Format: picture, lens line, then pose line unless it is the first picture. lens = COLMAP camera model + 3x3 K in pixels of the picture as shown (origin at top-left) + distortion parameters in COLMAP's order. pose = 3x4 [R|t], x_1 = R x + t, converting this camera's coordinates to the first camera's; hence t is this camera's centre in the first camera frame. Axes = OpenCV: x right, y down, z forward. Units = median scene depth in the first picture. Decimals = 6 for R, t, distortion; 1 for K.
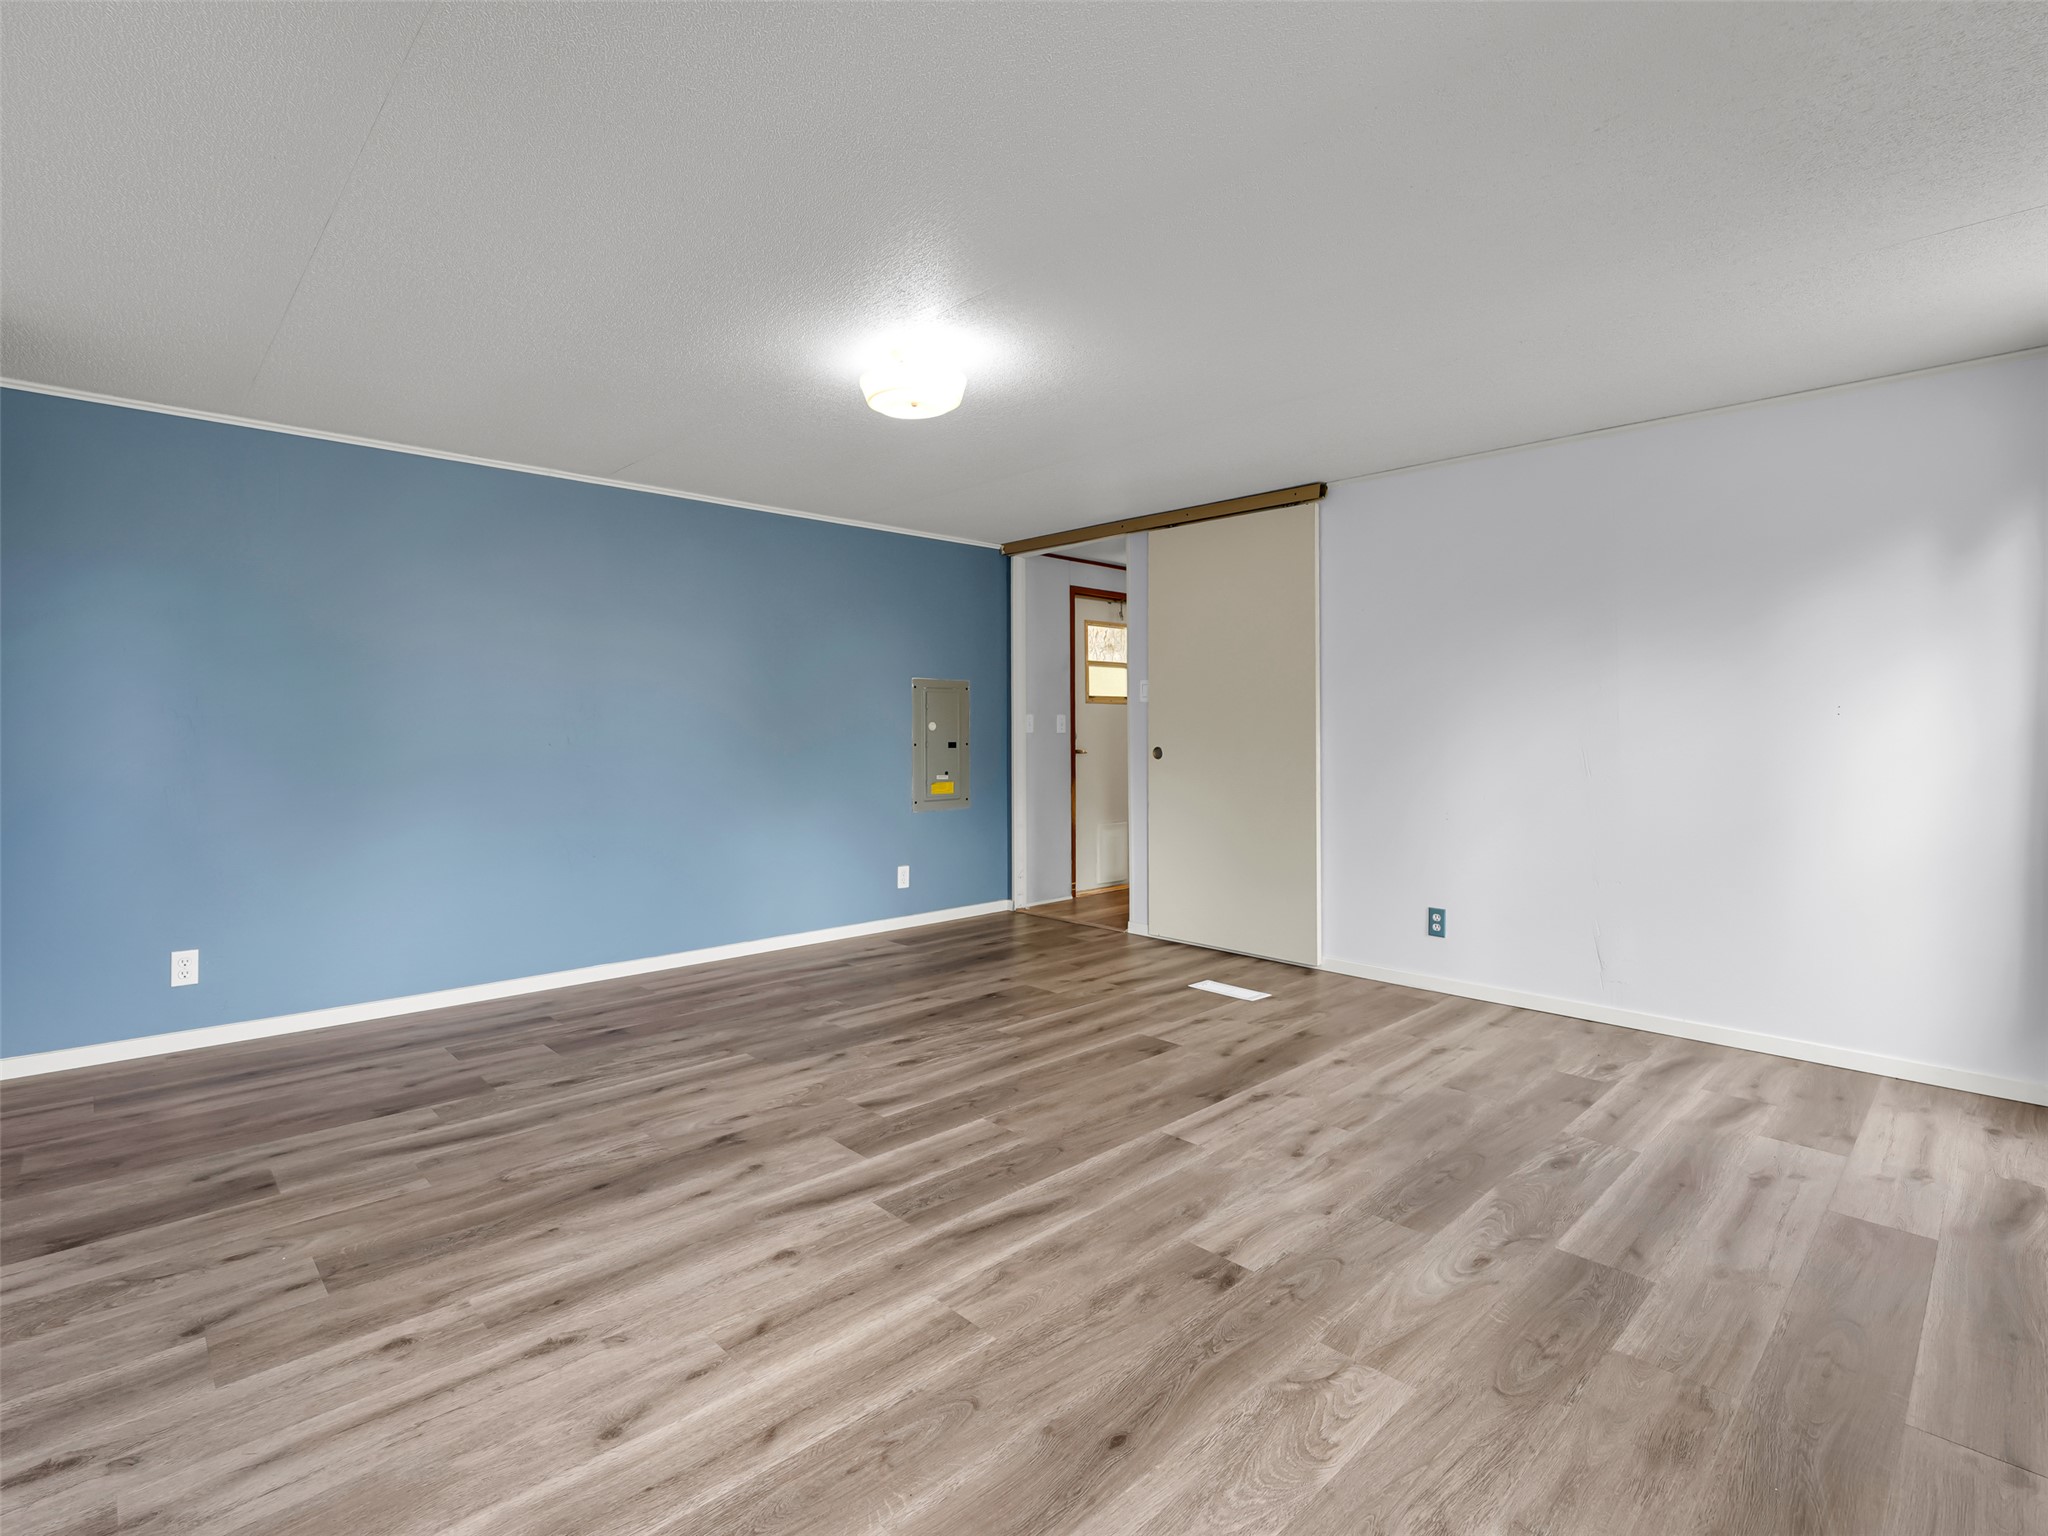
lens RADIAL K [[1011.3, 0, 1028.5], [0, 1011.3, 761.1], [0, 0, 1]] dist [0.000362, 0.000090]
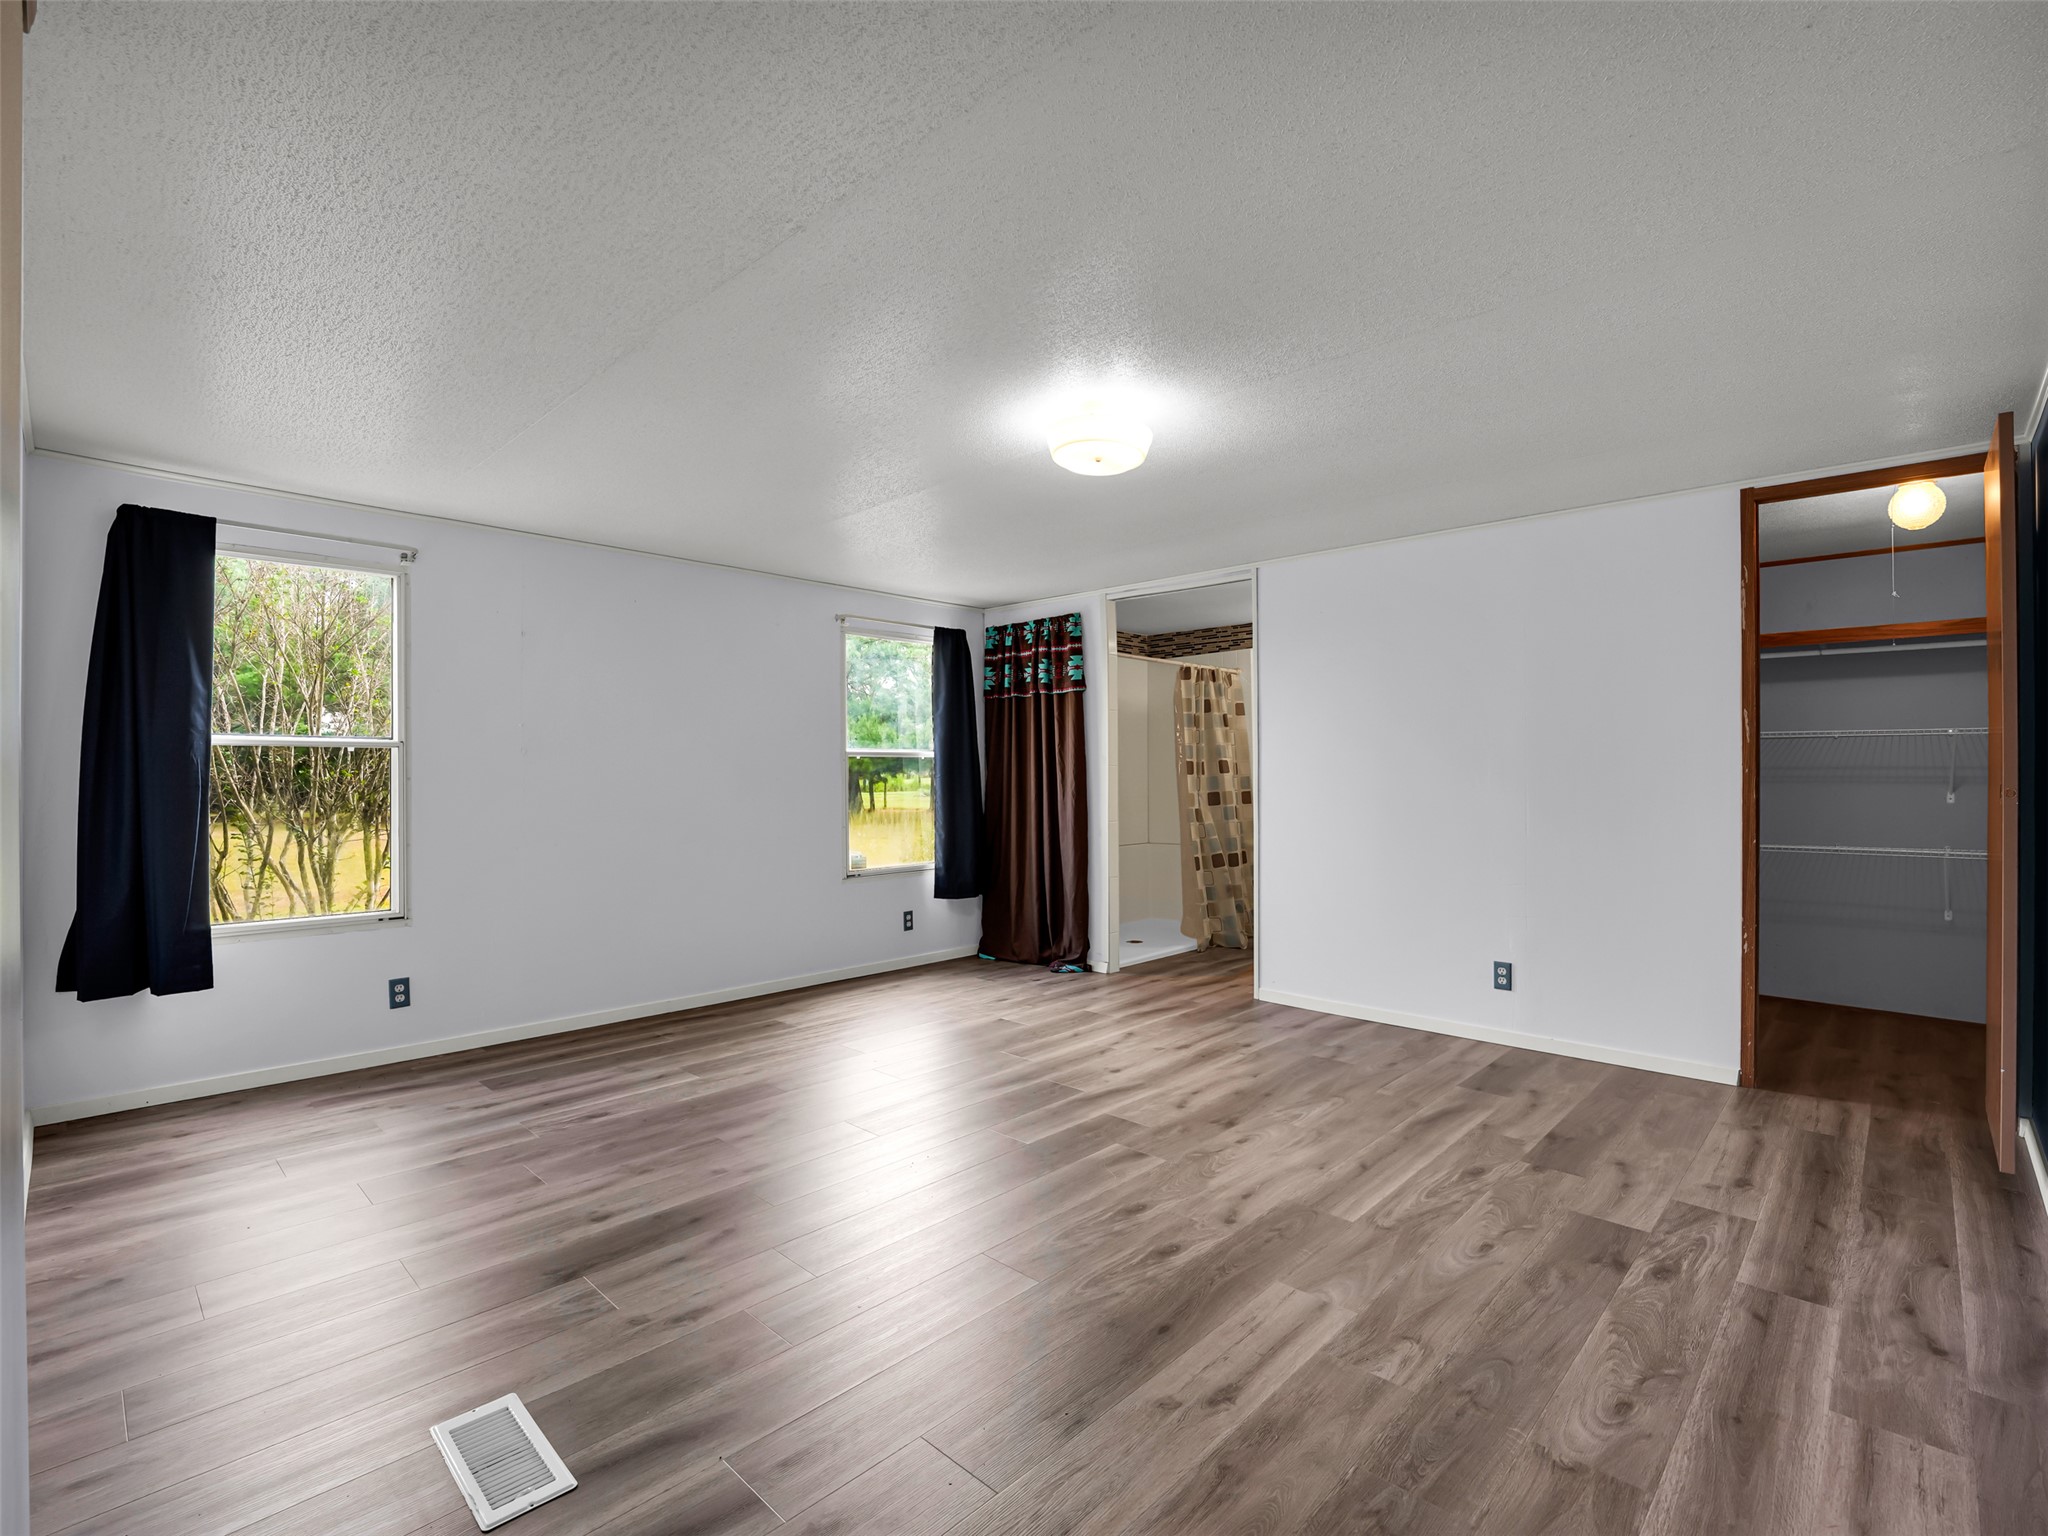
lens RADIAL K [[929.2, 0, 1017.3], [0, 929.2, 773.0], [0, 0, 1]] dist [-0.000173, -0.000004]
pose [[-0.999383, 0.001949, -0.035074, 0.001962], [0.000930, 0.999578, 0.029051, -0.099357], [0.035116, 0.029000, -0.998962, 2.229786]]
